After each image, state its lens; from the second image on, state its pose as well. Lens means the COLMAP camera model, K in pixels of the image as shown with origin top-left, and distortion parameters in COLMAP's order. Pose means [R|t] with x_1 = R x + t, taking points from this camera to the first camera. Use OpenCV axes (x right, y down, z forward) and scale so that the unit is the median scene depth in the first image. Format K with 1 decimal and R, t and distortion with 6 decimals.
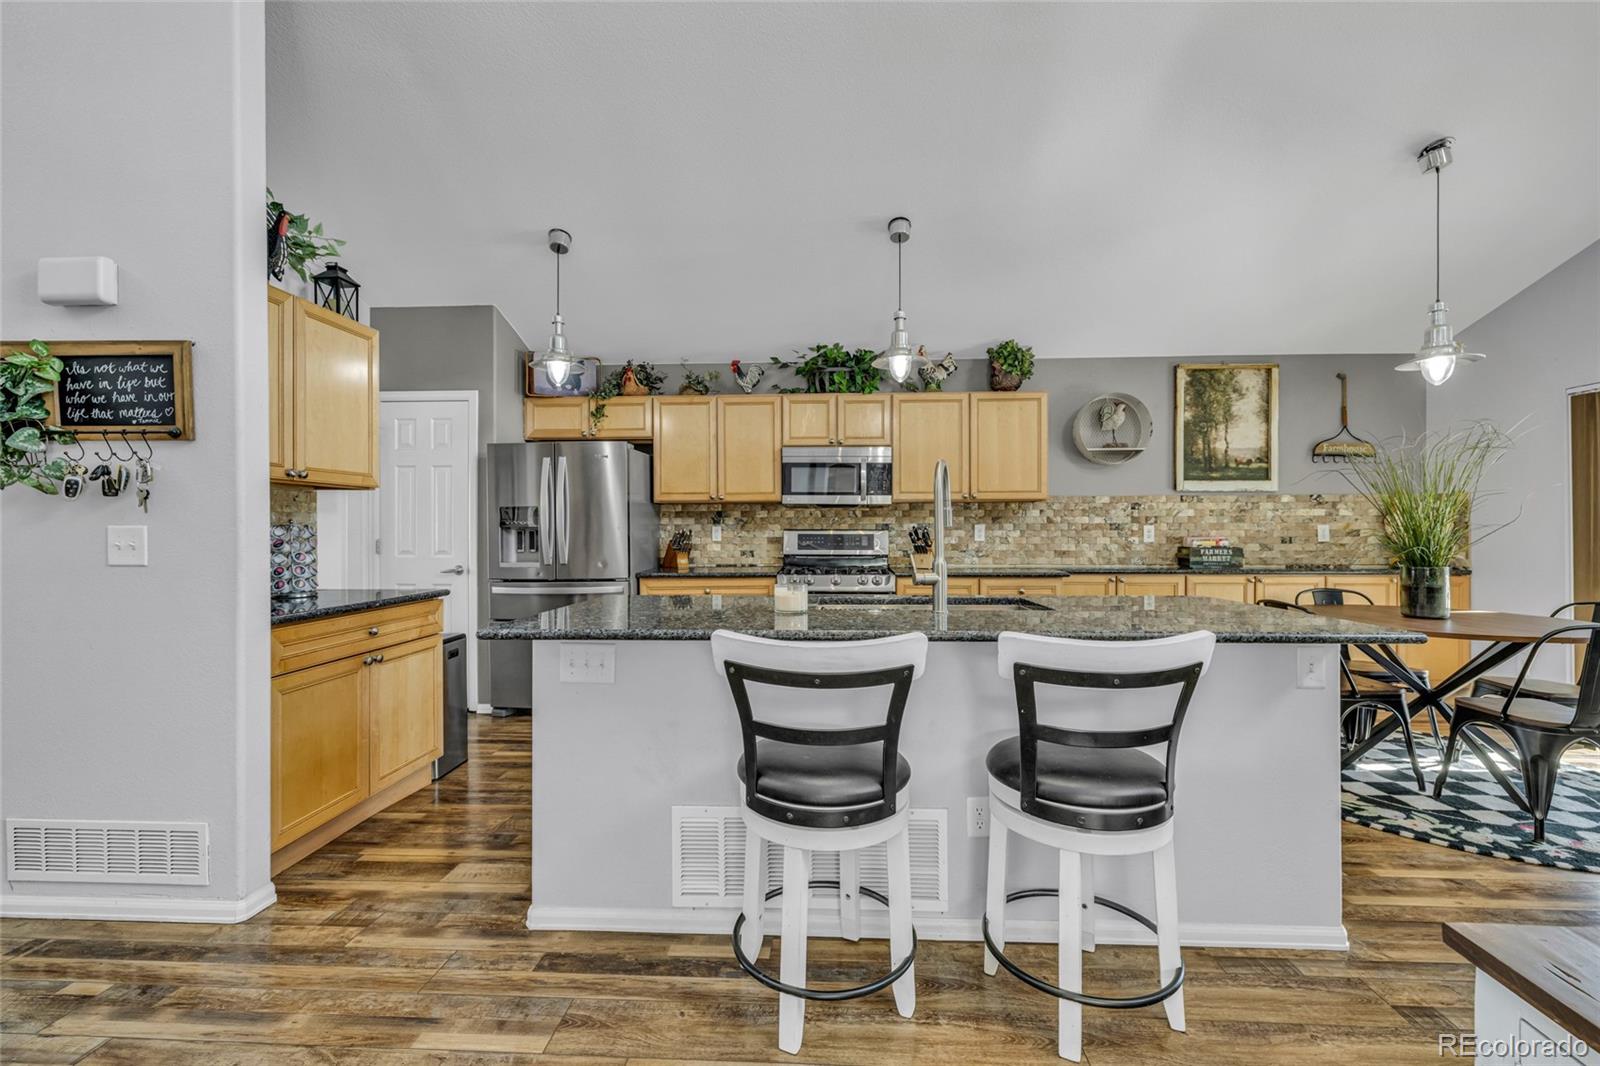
lens RADIAL K [[672.6, 0, 815.1], [0, 672.6, 528.3], [0, 0, 1]] dist [-0.000039, -0.000336]
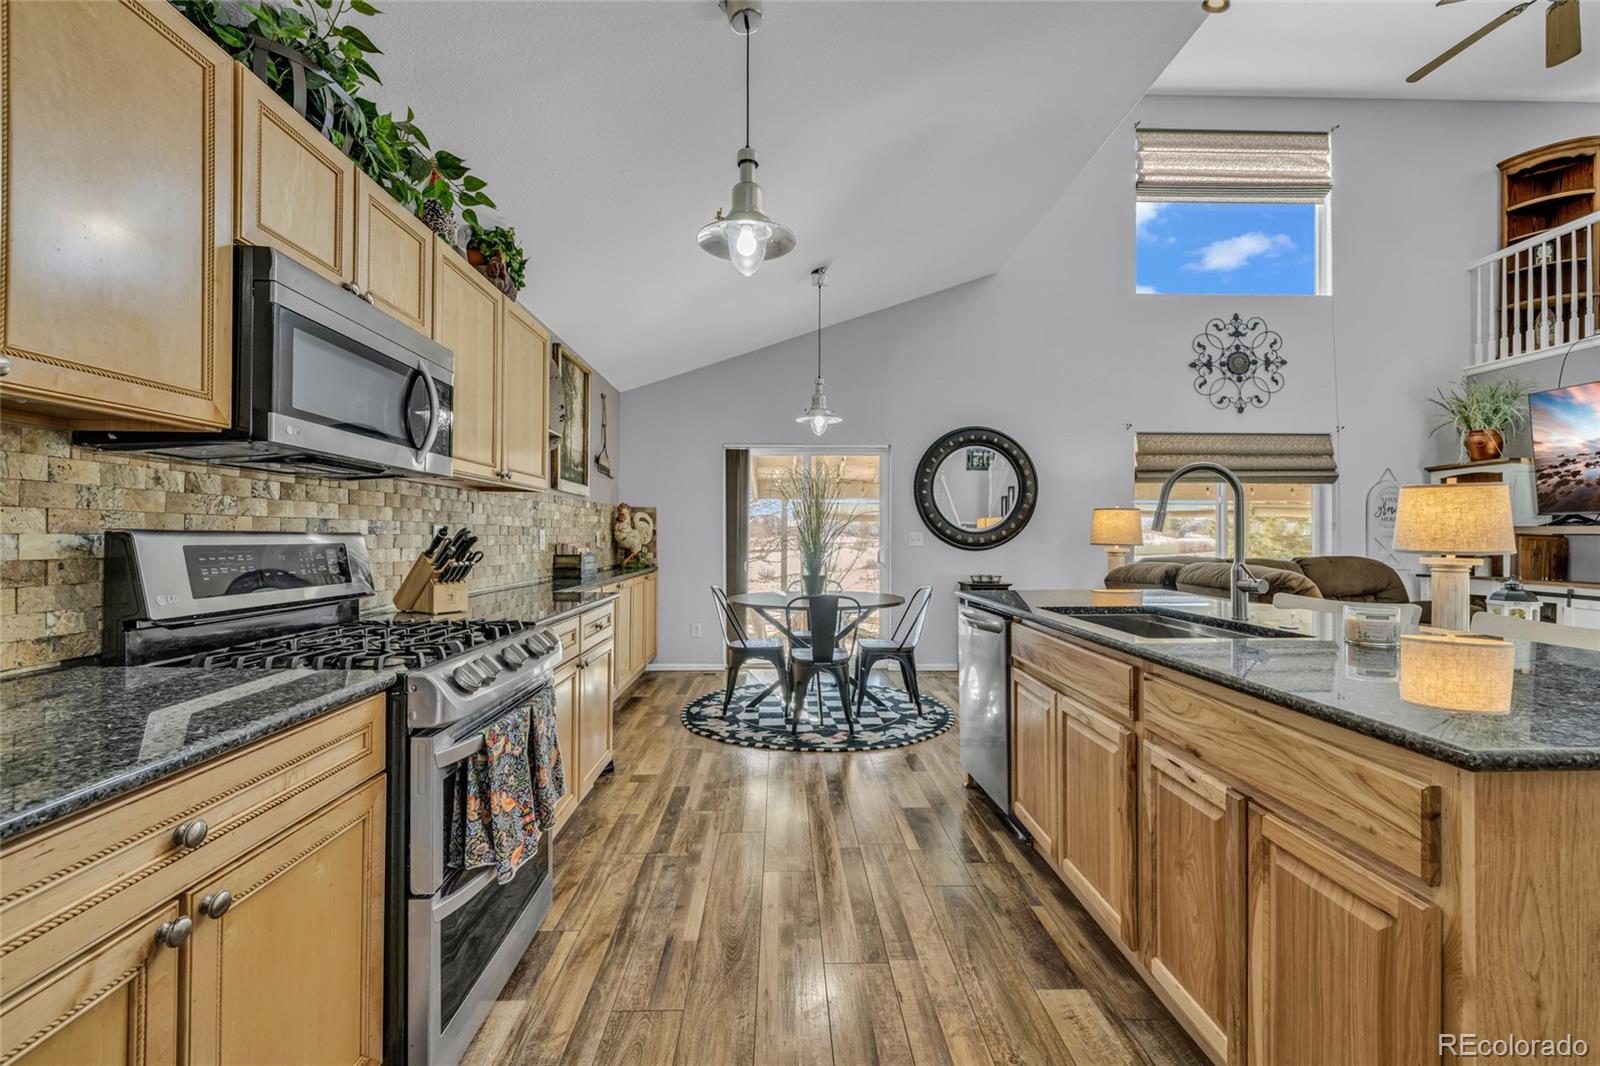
lens RADIAL K [[672.6, 0, 796.4], [0, 672.6, 534.7], [0, 0, 1]] dist [-0.000039, -0.000336]
pose [[-0.060126, 0.003189, 0.998186, -0.339649], [-0.006728, 0.999971, -0.003600, 0.002626], [-0.998168, -0.006933, -0.060103, 0.745949]]
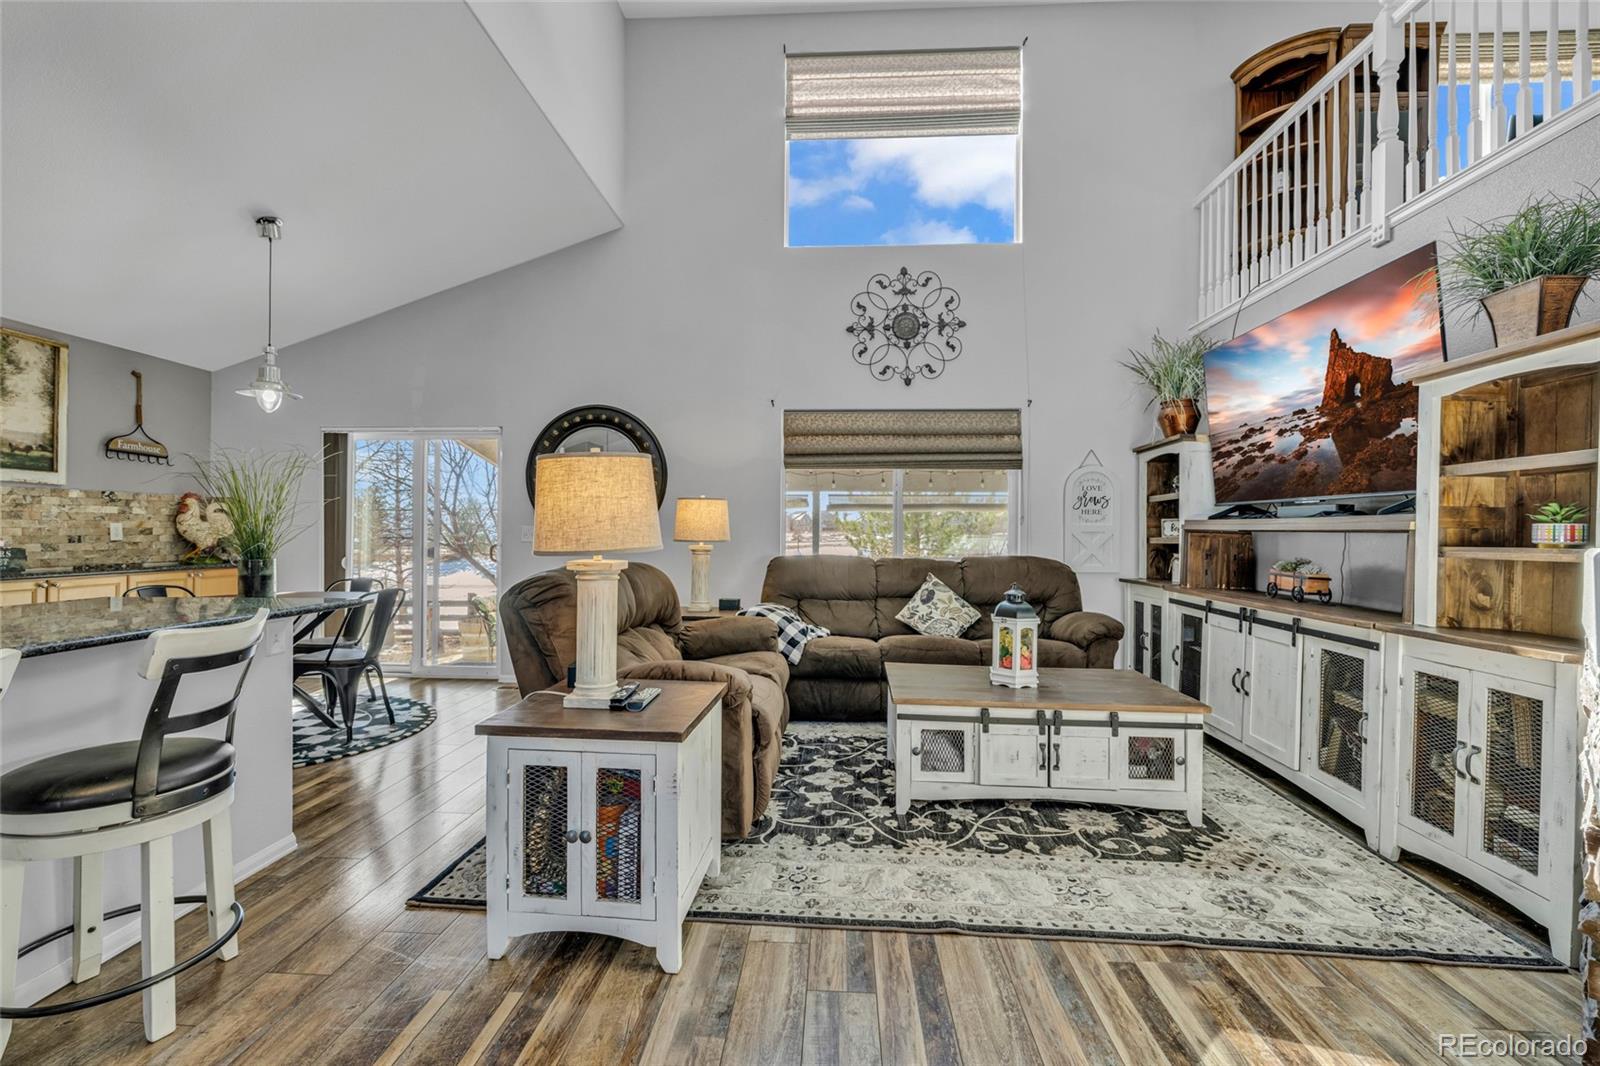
lens RADIAL K [[672.6, 0, 794.1], [0, 672.6, 531.2], [0, 0, 1]] dist [-0.000039, -0.000336]
pose [[0.018325, 0.001246, 0.999831, -0.198387], [-0.010210, 0.999947, -0.001059, -0.001974], [-0.999780, -0.010189, 0.018337, 0.001952]]
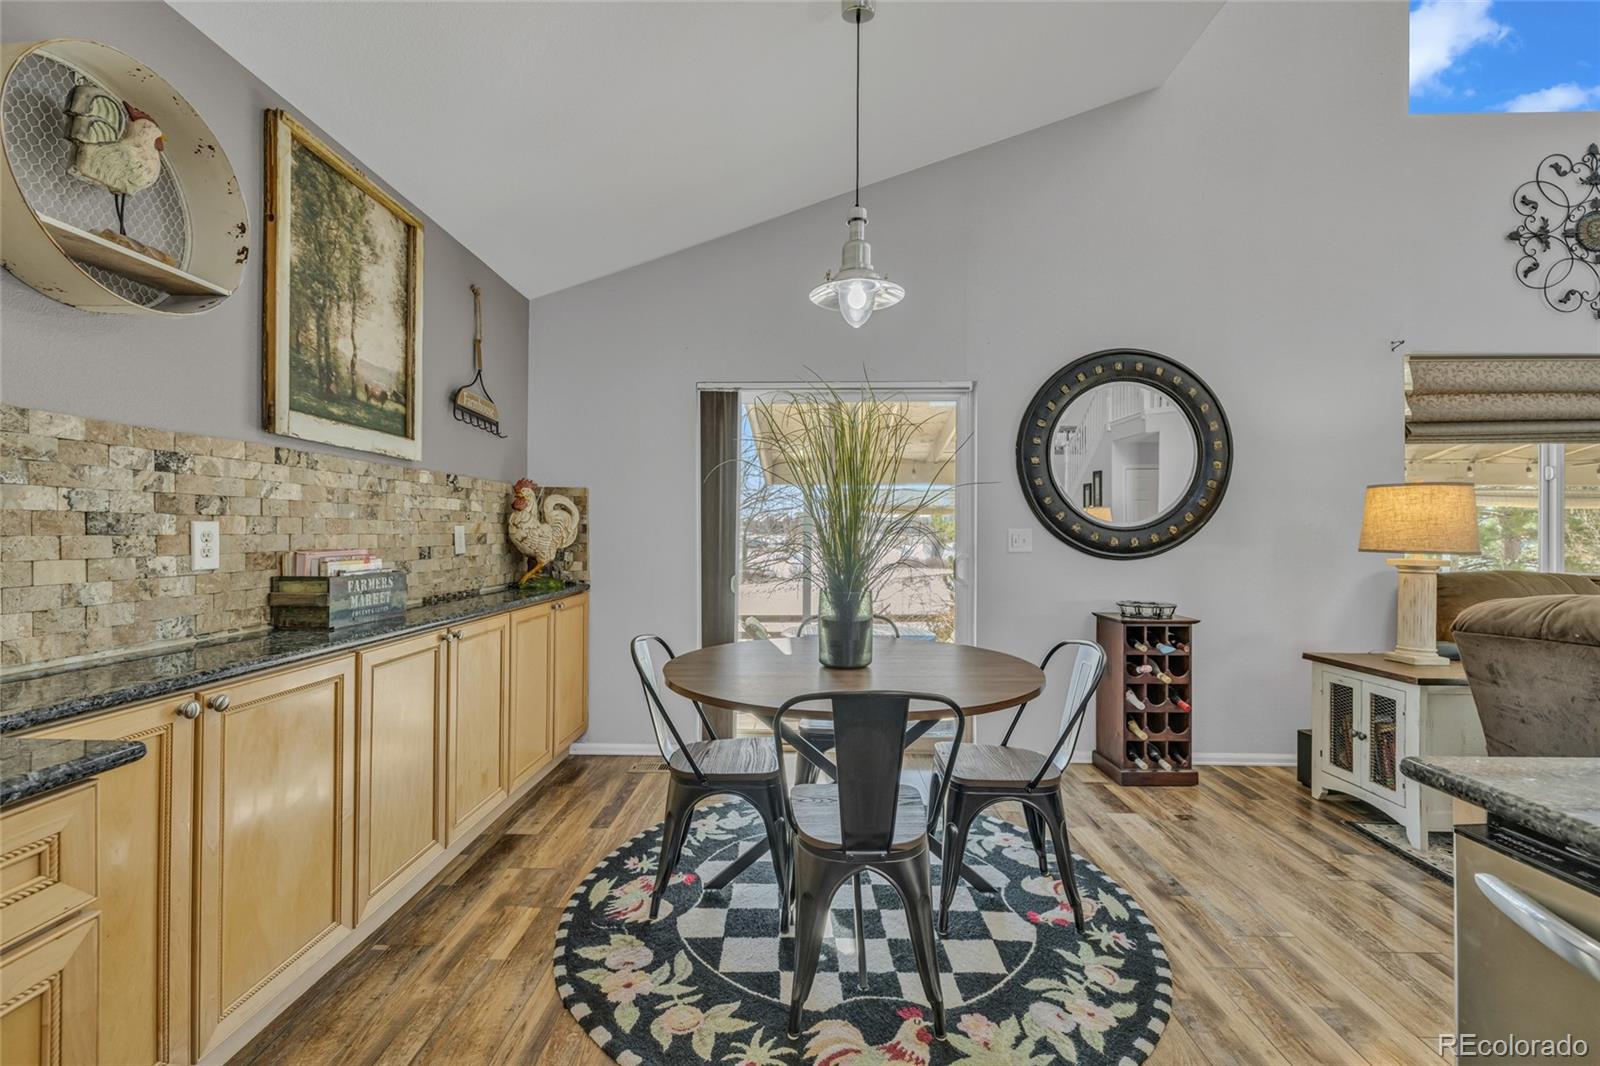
lens RADIAL K [[672.6, 0, 787.8], [0, 672.6, 536.8], [0, 0, 1]] dist [-0.000039, -0.000336]
pose [[0.000012, -0.004770, 0.999989, 0.150181], [-0.008438, 0.999953, 0.004770, -0.000486], [-0.999964, -0.008438, -0.000028, 0.703722]]
